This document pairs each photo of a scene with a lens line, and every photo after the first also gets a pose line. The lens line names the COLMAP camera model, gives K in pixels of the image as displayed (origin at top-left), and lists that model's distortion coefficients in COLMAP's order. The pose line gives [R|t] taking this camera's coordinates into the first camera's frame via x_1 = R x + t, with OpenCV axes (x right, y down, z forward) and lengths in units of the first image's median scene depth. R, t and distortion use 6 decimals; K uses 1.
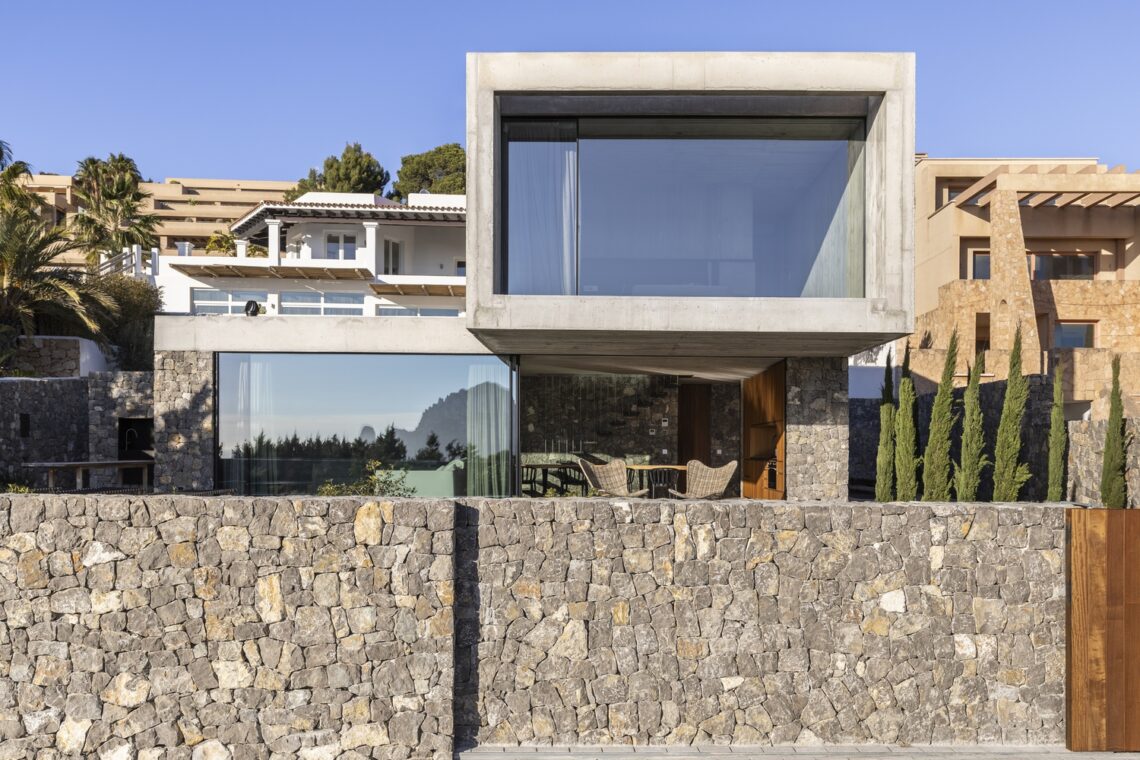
lens RADIAL K [[979.7, 0, 540.6], [0, 979.7, 436.7], [0, 0, 1]] dist [0.010573, 0.002223]
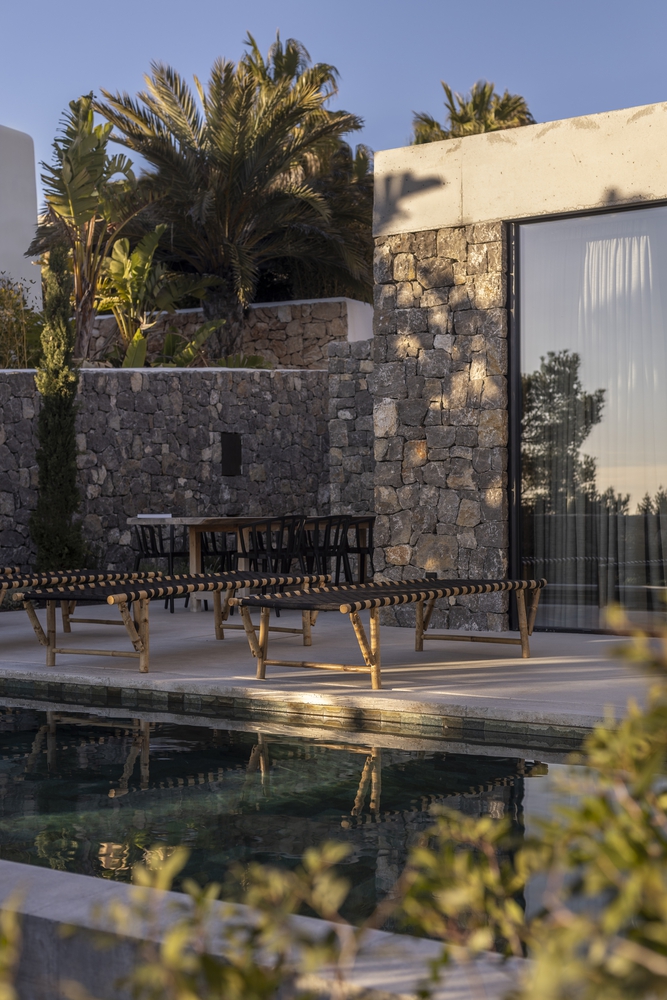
lens RADIAL K [[1435.5, 0, 333.5], [0, 1435.5, 500.0], [0, 0, 1]] dist [-0.007276, -0.018991]
pose [[0.857762, -0.018979, -0.513697, -0.079202], [0.019888, 0.999795, -0.003730, 0.017645], [0.513662, -0.007017, 0.857964, 0.367526]]
